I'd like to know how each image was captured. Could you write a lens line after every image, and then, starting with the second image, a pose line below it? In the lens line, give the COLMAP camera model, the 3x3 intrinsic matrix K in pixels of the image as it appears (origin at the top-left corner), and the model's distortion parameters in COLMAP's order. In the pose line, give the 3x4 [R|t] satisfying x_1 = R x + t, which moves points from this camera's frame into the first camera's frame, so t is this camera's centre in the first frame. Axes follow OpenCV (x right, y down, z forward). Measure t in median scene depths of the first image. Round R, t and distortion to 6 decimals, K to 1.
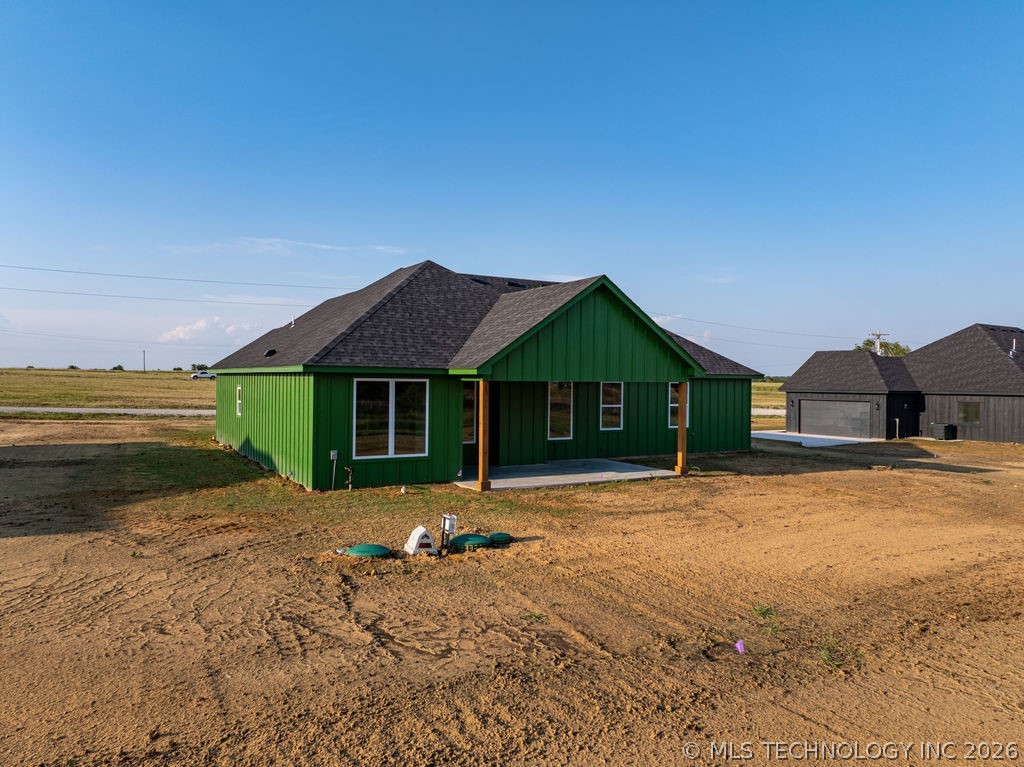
lens RADIAL K [[714.3, 0, 513.2], [0, 714.3, 381.8], [0, 0, 1]] dist [-0.035737, 0.002751]
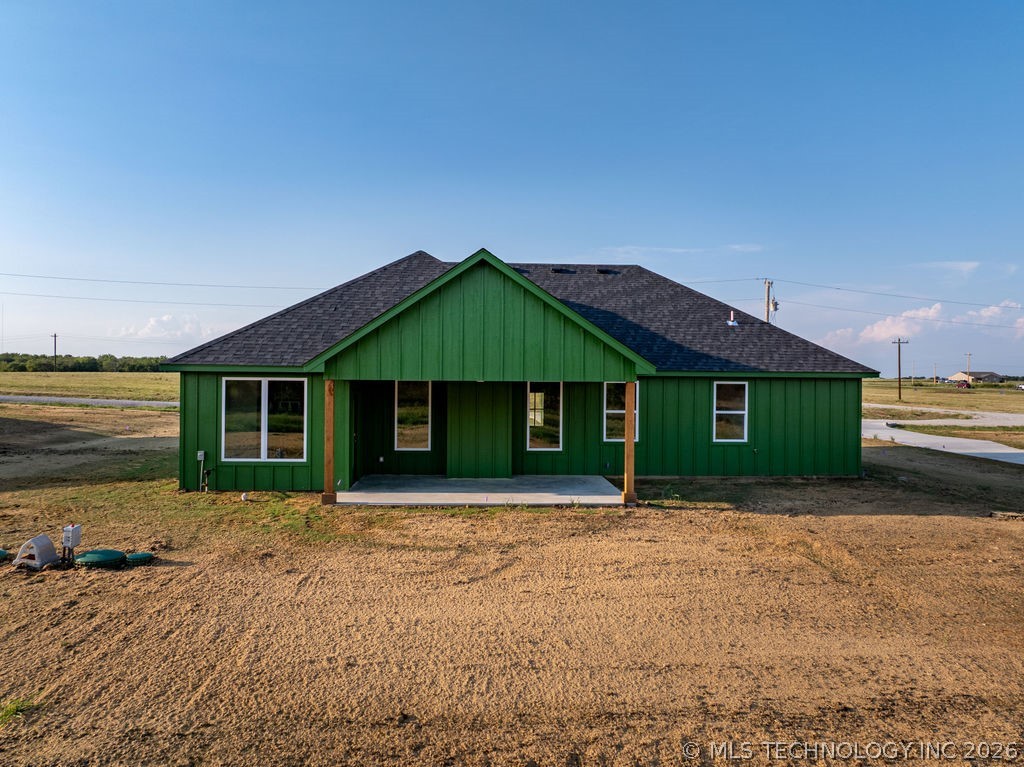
lens RADIAL K [[714.3, 0, 516.5], [0, 714.3, 384.8], [0, 0, 1]] dist [-0.035737, 0.002751]
pose [[0.892945, 0.001556, -0.450164, 0.471017], [-0.001412, 0.999999, 0.000655, 0.003583], [0.450164, 0.000051, 0.892946, 0.269212]]
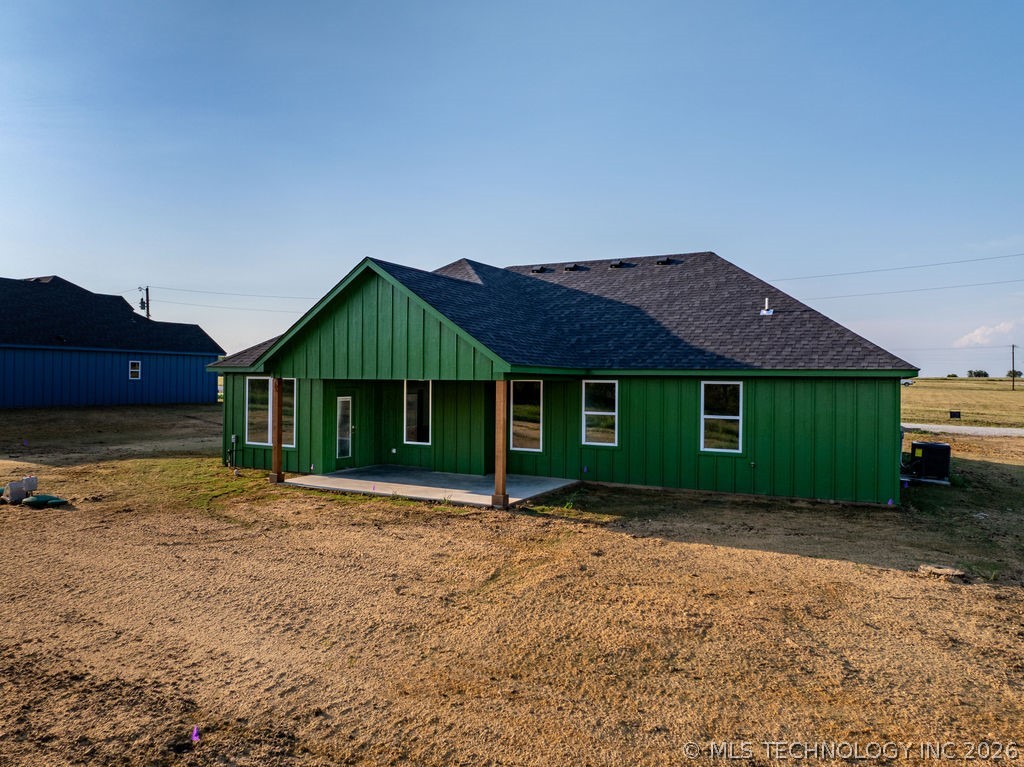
lens RADIAL K [[714.3, 0, 517.8], [0, 714.3, 385.3], [0, 0, 1]] dist [-0.035737, 0.002751]
pose [[0.537971, 0.002648, -0.842959, 0.865733], [-0.006941, 0.999975, -0.001289, 0.006812], [0.842935, 0.006544, 0.537976, 0.619118]]
